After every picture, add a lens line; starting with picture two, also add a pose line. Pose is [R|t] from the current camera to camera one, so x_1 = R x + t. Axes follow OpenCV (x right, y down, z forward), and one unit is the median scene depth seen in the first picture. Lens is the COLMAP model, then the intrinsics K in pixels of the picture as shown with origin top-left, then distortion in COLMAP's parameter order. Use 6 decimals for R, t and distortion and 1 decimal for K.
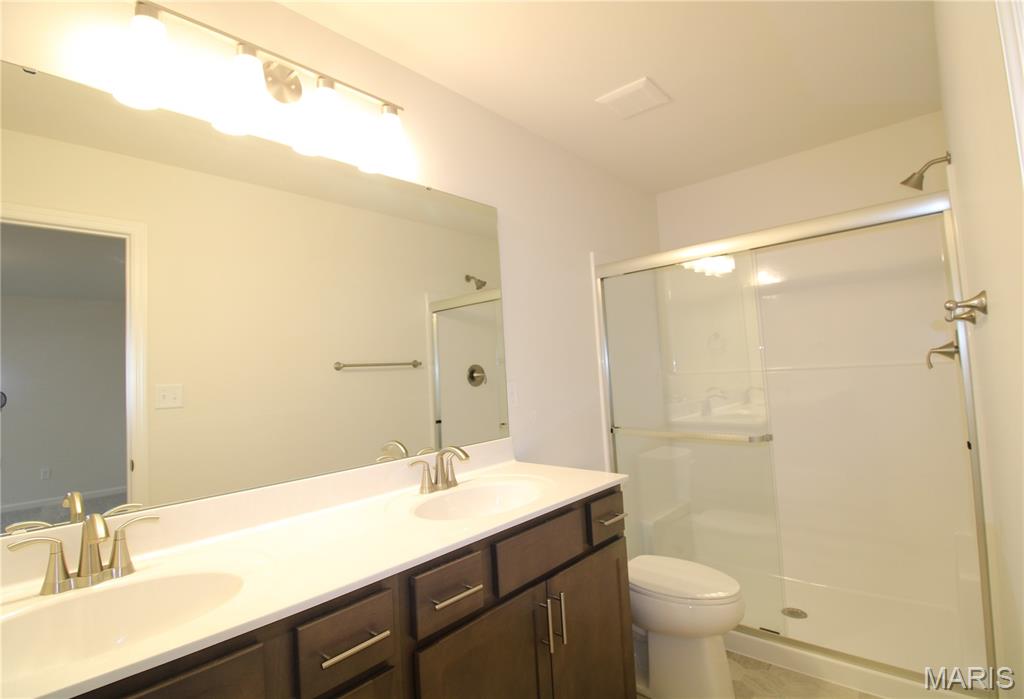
lens RADIAL K [[502.0, 0, 508.3], [0, 502.0, 341.5], [0, 0, 1]] dist [-0.019453, -0.008120]
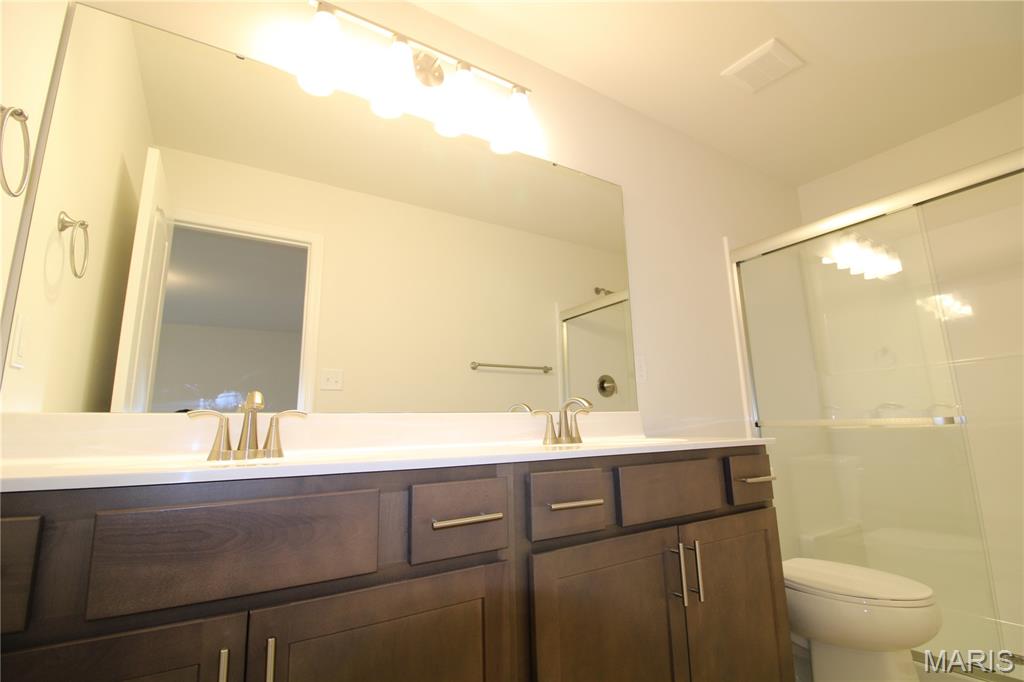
lens RADIAL K [[486.2, 0, 507.7], [0, 486.2, 331.8], [0, 0, 1]] dist [-0.017017, -0.000604]
pose [[0.963258, -0.017895, -0.267983, 0.016714], [-0.016461, 0.991969, -0.125408, 0.197454], [0.268075, 0.125212, 0.955227, 0.034664]]
